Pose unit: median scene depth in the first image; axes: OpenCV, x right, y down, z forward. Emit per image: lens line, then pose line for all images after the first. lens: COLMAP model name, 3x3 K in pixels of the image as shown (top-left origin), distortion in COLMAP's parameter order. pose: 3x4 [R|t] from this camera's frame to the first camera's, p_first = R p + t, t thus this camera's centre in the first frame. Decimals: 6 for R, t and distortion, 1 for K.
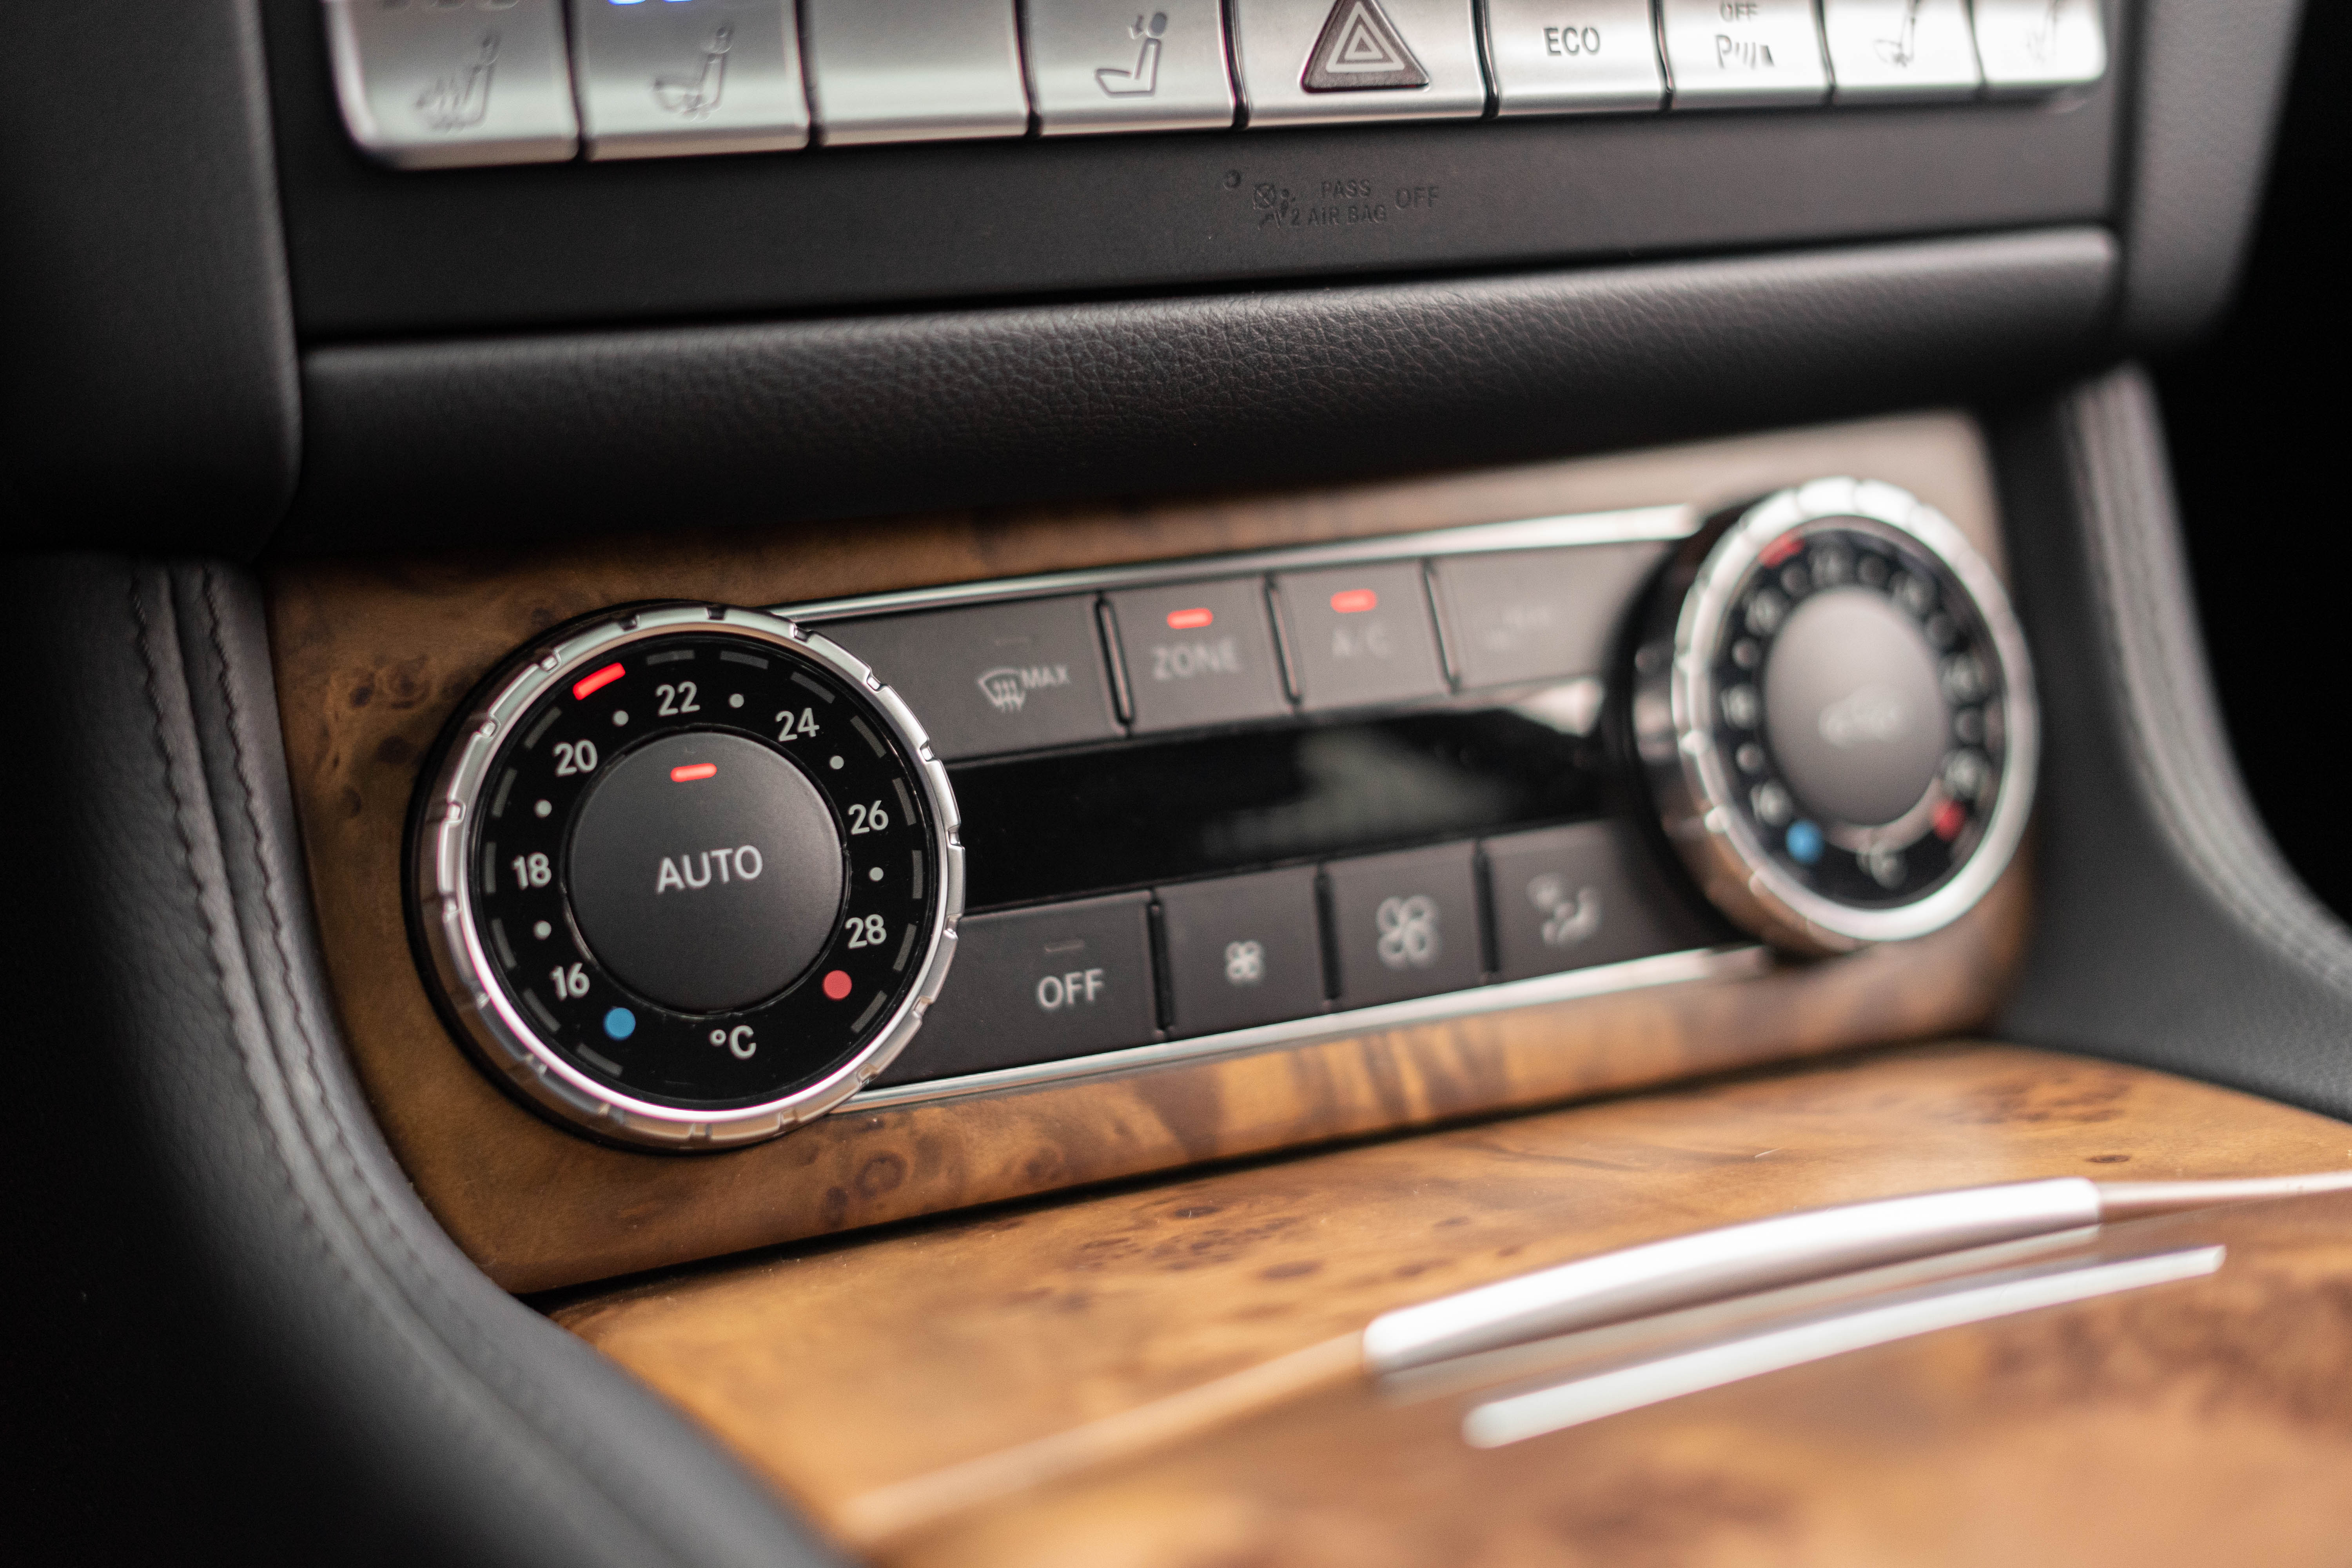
lens RADIAL K [[3799.7, 0, 1176.0], [0, 3799.7, 784.0], [0, 0, 1]] dist [-0.114986, -0.001259]
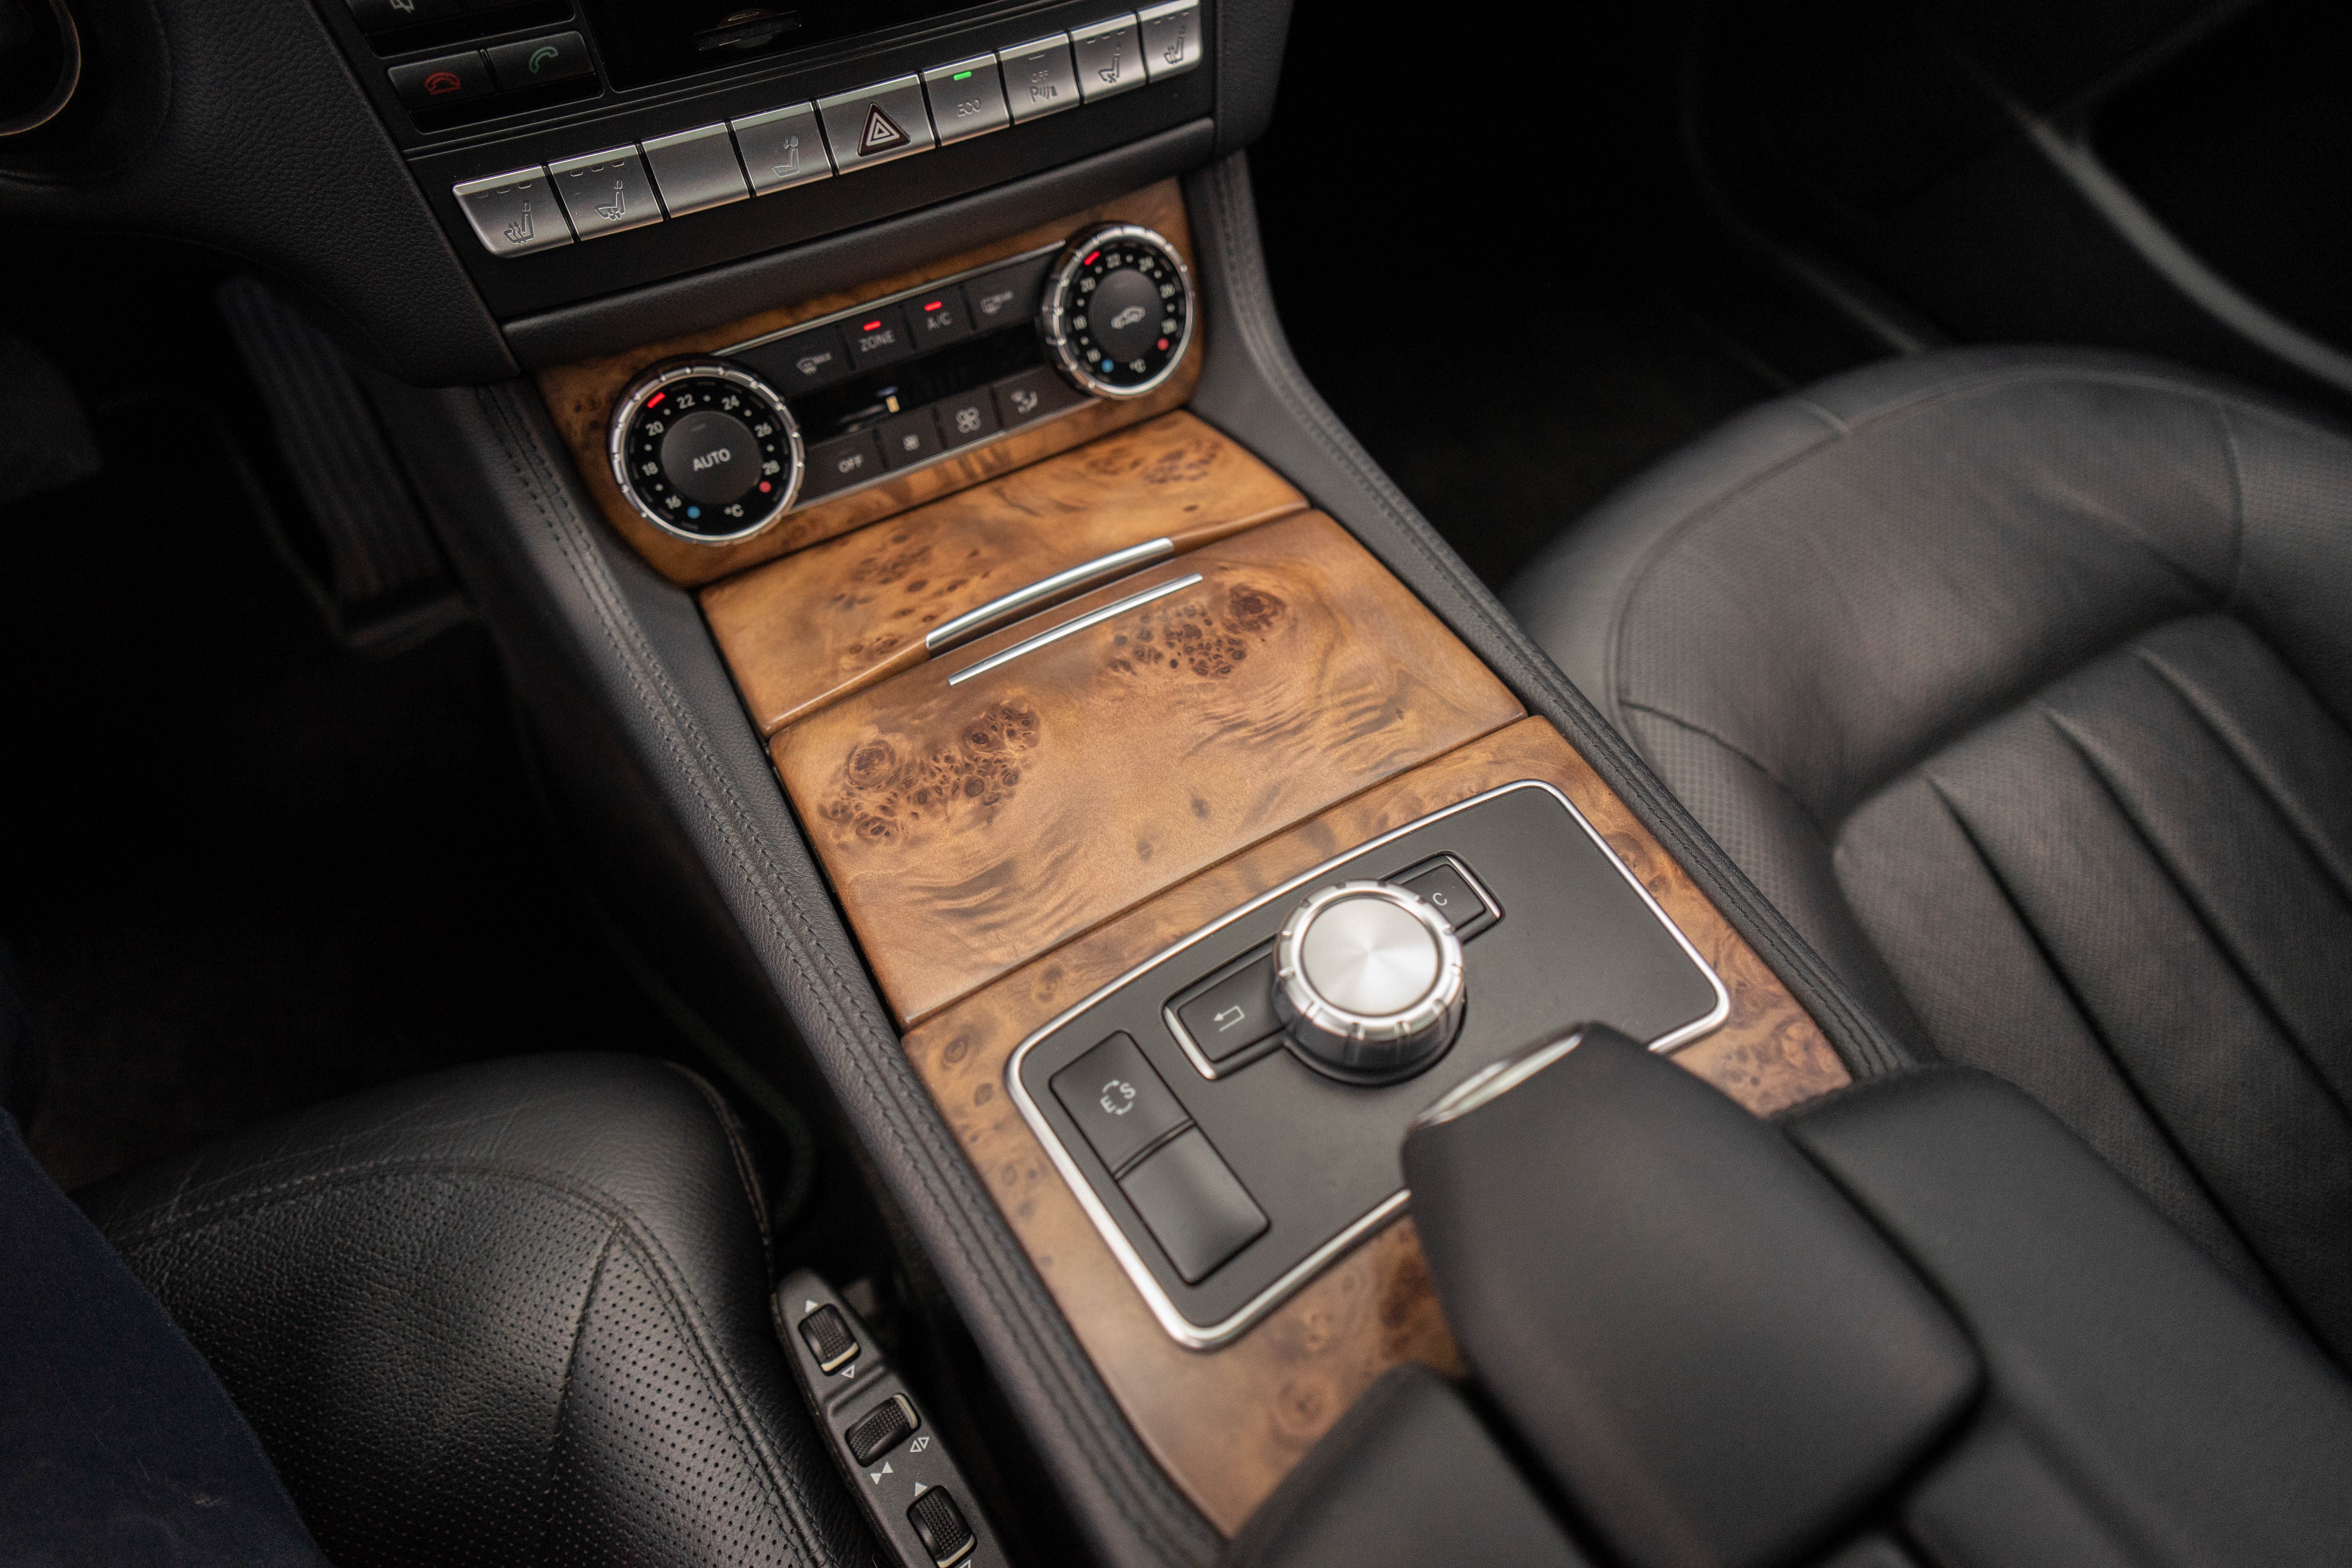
lens RADIAL K [[1225.2, 0, 1183.8], [0, 1225.2, 774.2], [0, 0, 1]] dist [-0.057009, 0.027306]
pose [[0.997736, -0.066695, 0.008662, 0.219482], [0.048936, 0.808273, 0.586771, -0.312540], [-0.046136, -0.585018, 0.809707, 0.064467]]
